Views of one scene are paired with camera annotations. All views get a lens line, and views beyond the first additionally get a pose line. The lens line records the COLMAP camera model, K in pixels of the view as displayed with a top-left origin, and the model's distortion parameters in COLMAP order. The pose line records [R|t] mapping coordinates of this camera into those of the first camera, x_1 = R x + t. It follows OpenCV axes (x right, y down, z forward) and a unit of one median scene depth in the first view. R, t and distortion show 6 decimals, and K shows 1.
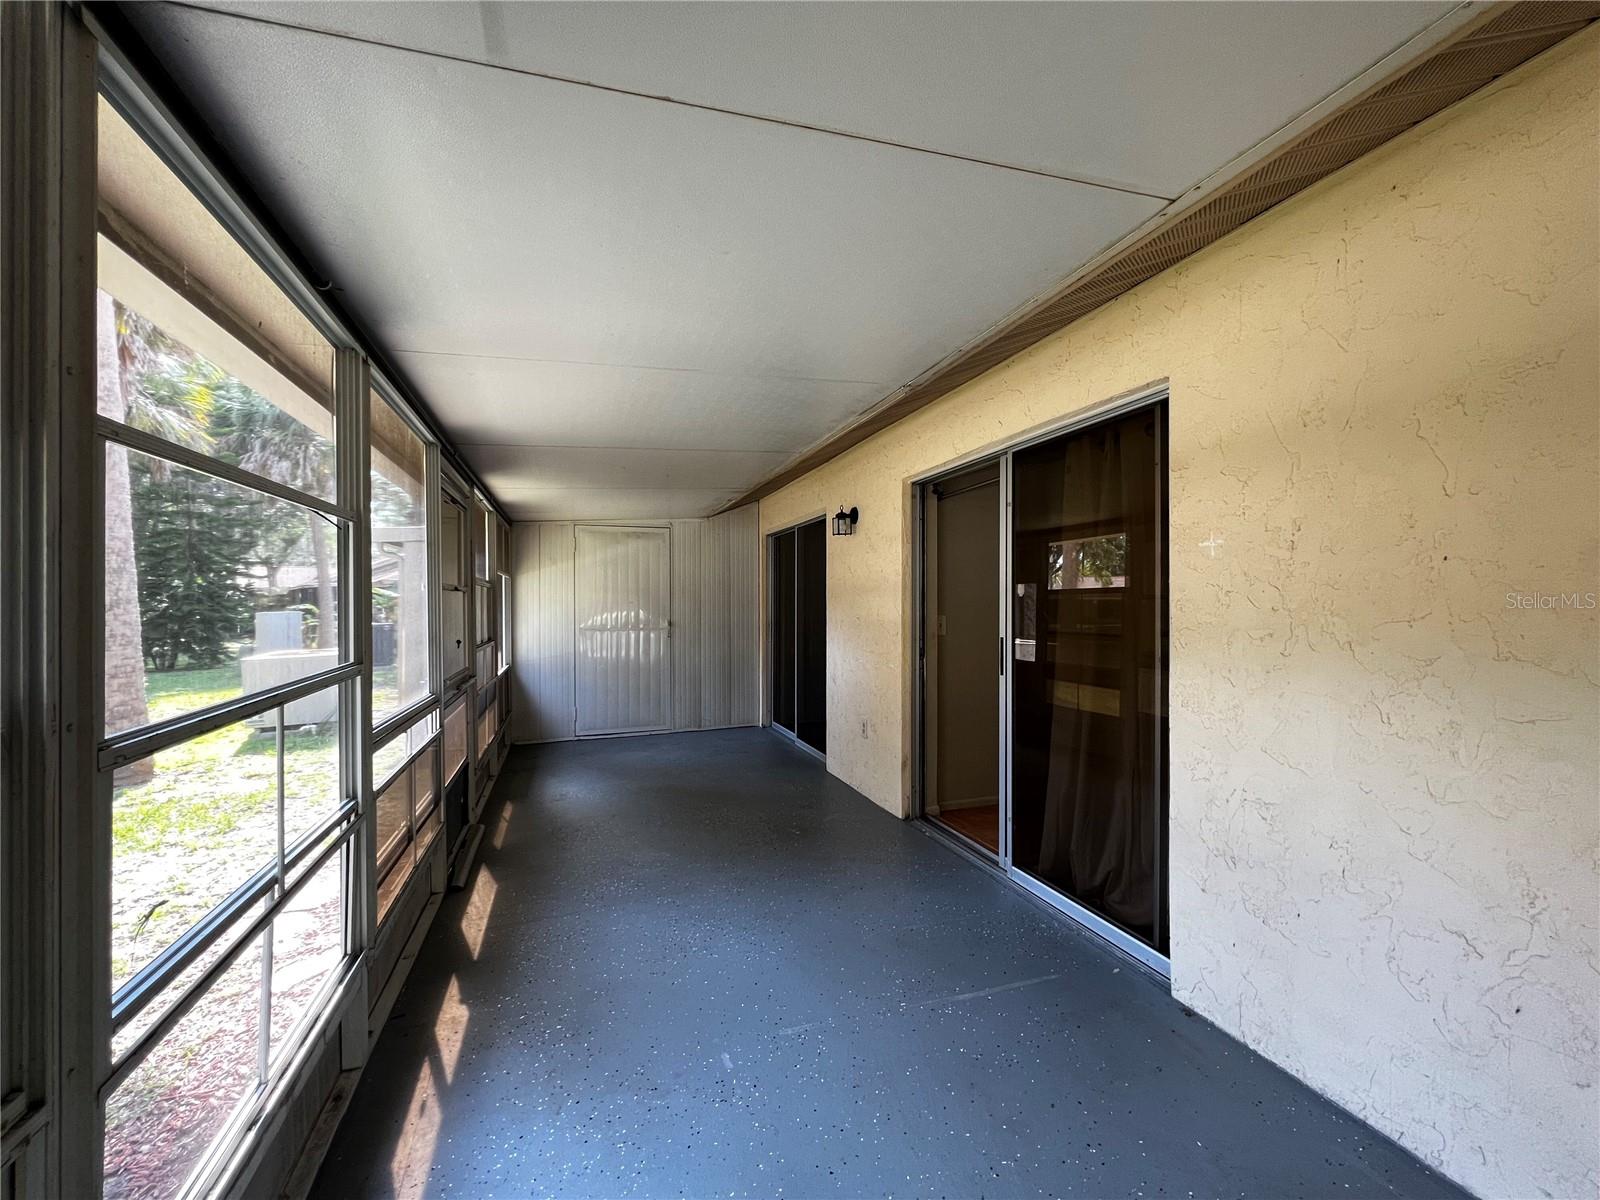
lens RADIAL K [[639.7, 0, 799.1], [0, 639.7, 602.1], [0, 0, 1]] dist [-0.001983, 0.000071]
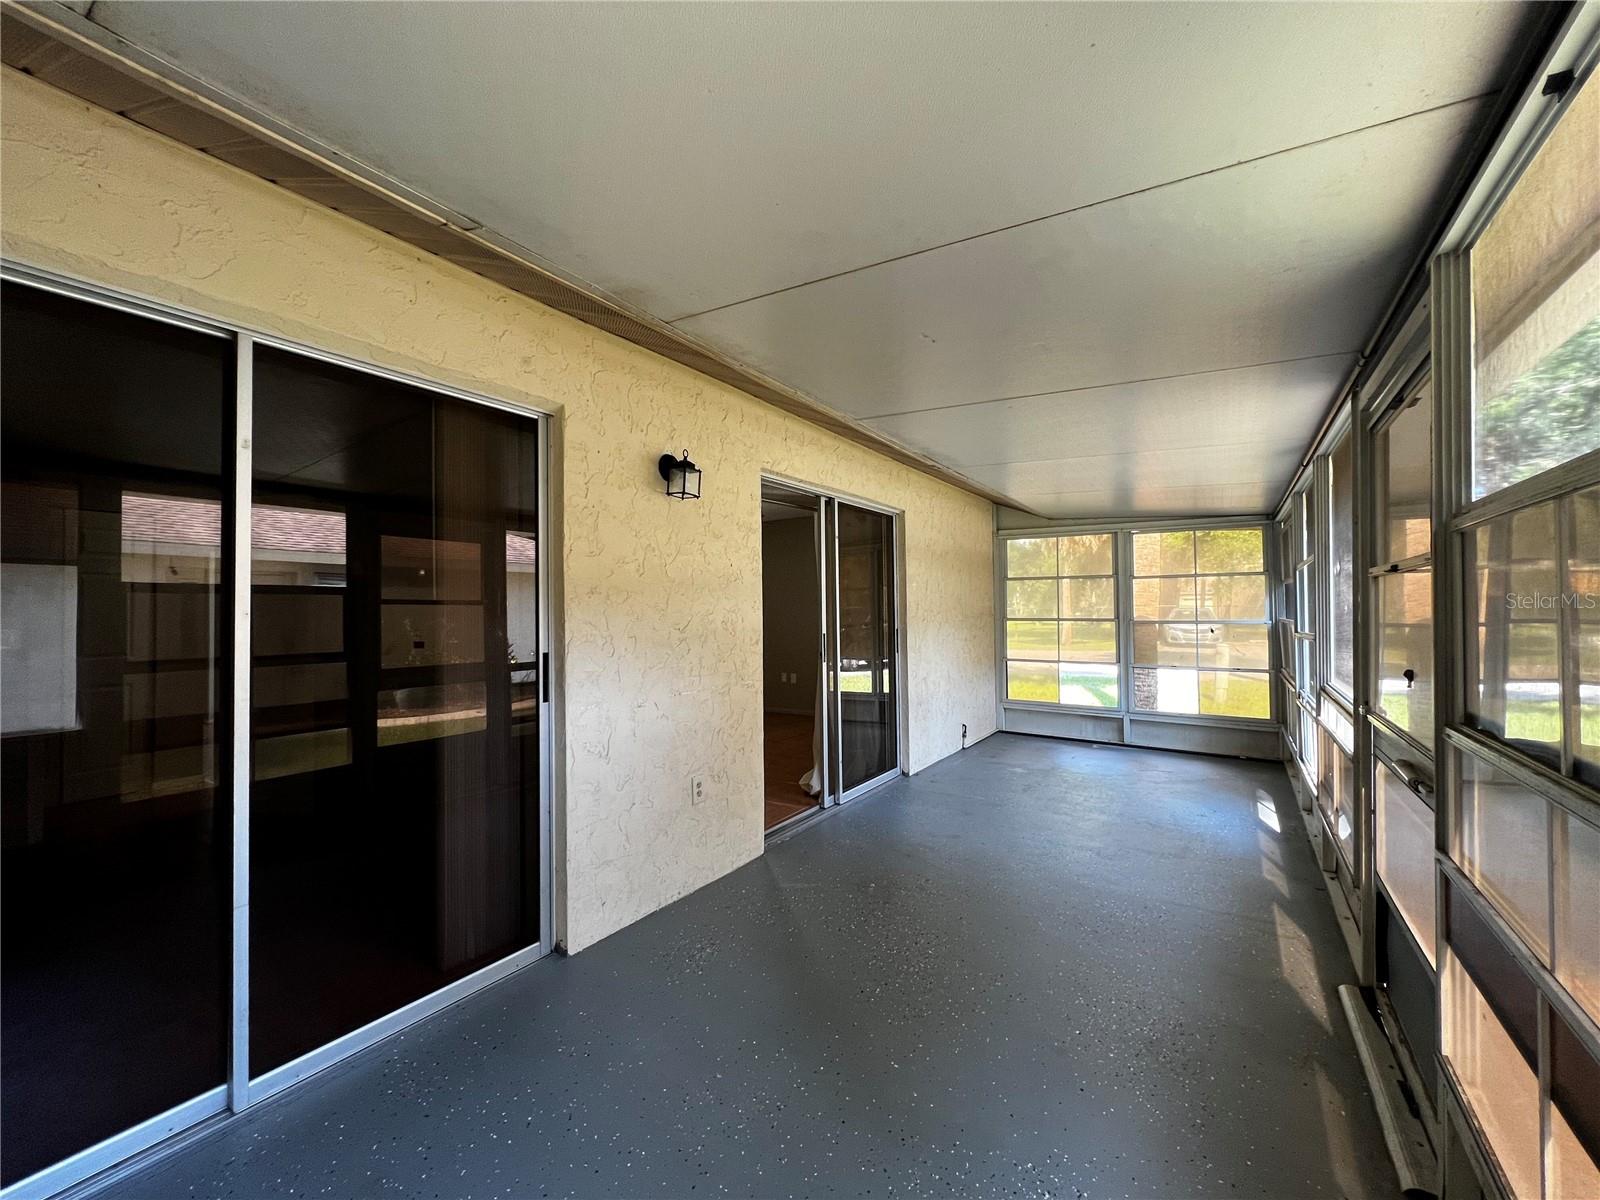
lens RADIAL K [[639.7, 0, 799.5], [0, 639.7, 606.8], [0, 0, 1]] dist [-0.001983, 0.000071]
pose [[-0.599247, 0.015708, 0.800410, -0.714340], [0.008026, 0.999875, -0.013613, 0.017217], [-0.800524, -0.001733, -0.599298, 1.841173]]
